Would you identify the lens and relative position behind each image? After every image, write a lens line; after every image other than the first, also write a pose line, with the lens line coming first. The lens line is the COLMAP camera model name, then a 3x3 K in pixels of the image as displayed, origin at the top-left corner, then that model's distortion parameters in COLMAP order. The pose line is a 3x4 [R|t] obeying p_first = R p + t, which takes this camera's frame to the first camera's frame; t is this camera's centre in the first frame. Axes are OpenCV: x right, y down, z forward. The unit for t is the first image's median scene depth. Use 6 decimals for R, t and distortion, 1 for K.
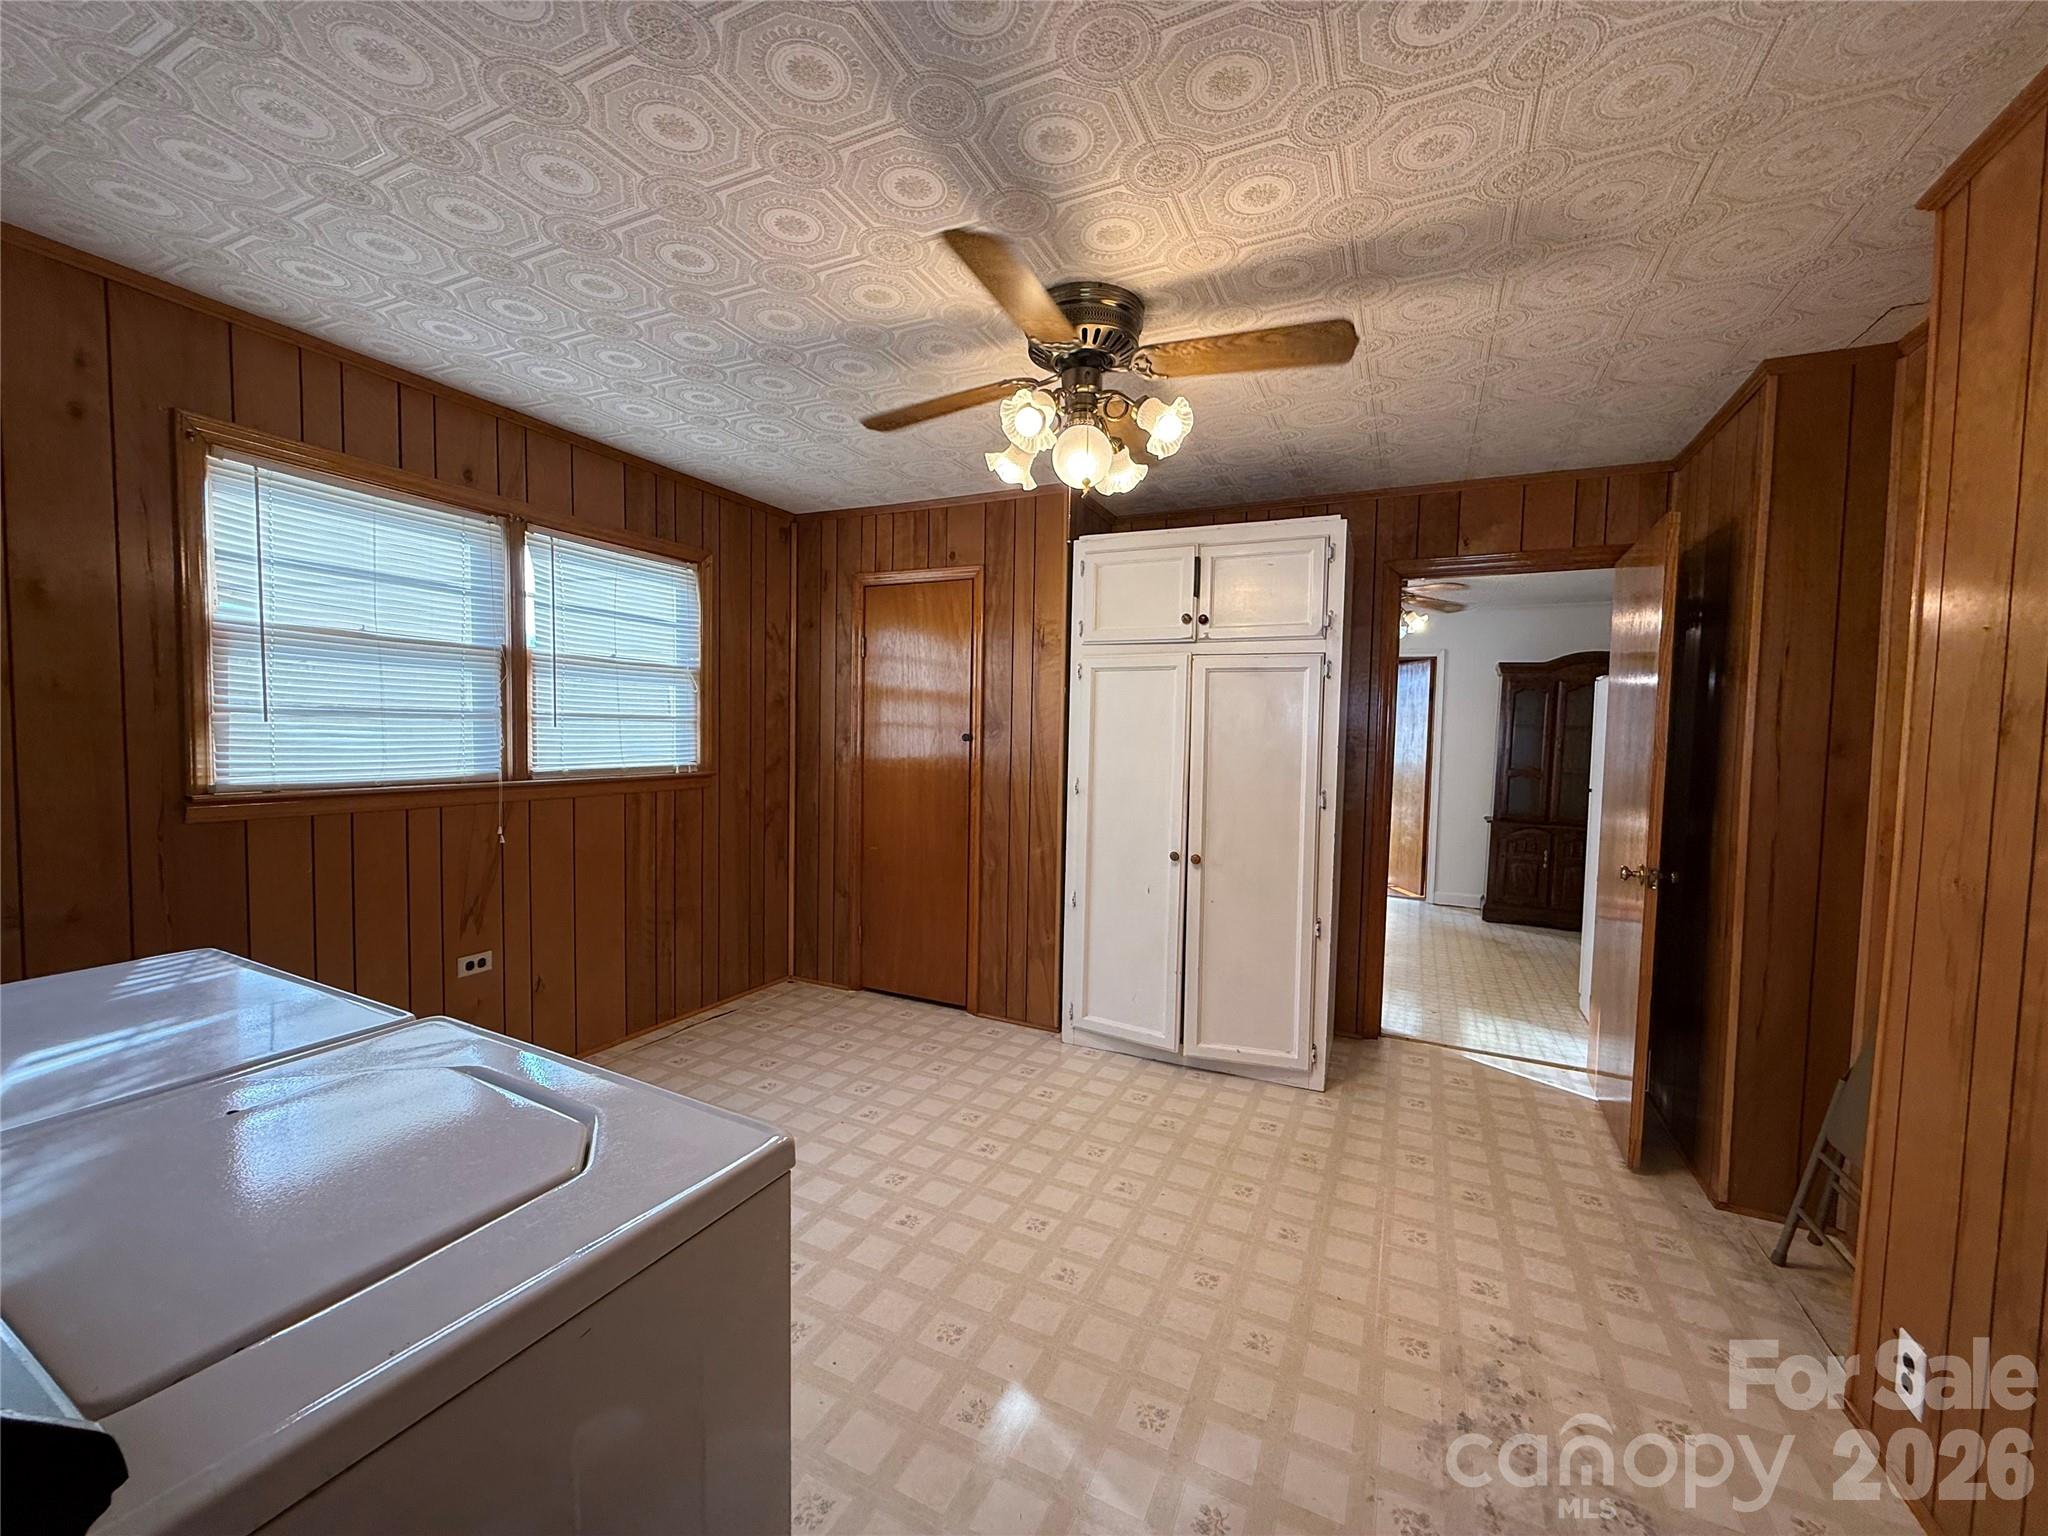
lens RADIAL K [[815.7, 0, 1016.2], [0, 815.7, 770.2], [0, 0, 1]] dist [0.000818, 0.000468]
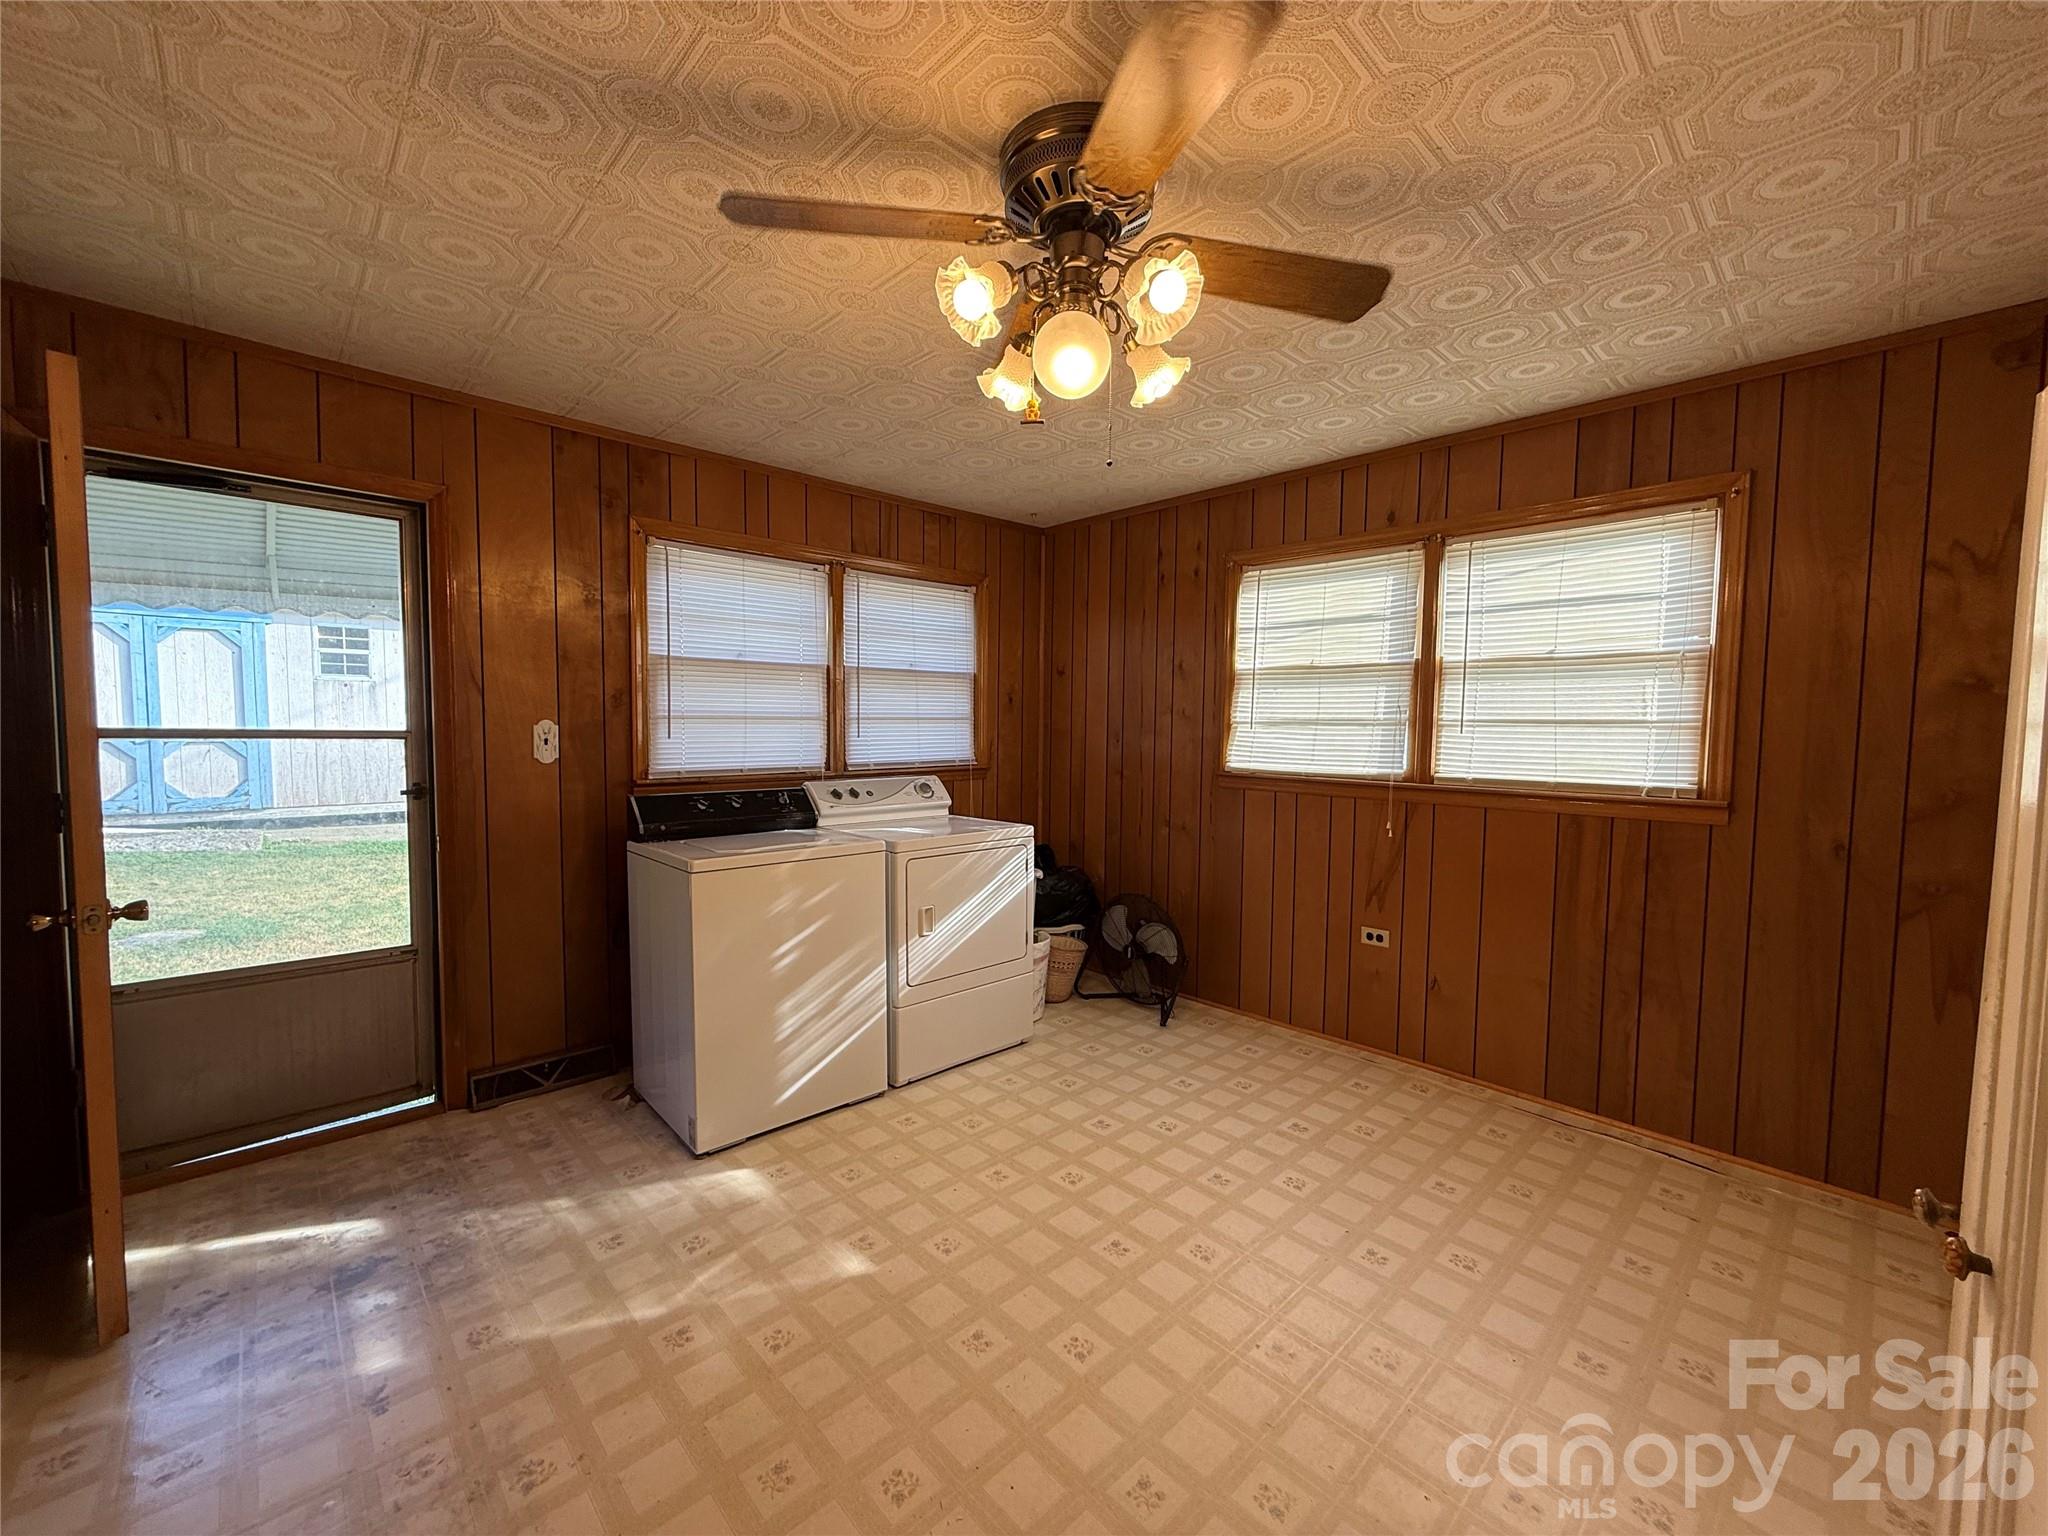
lens RADIAL K [[815.7, 0, 1023.9], [0, 815.7, 771.0], [0, 0, 1]] dist [0.000818, 0.000468]
pose [[-0.347655, 0.029806, -0.937149, 0.575470], [-0.065946, 0.996242, 0.056149, -0.029549], [0.935301, 0.081322, -0.344383, 0.882757]]
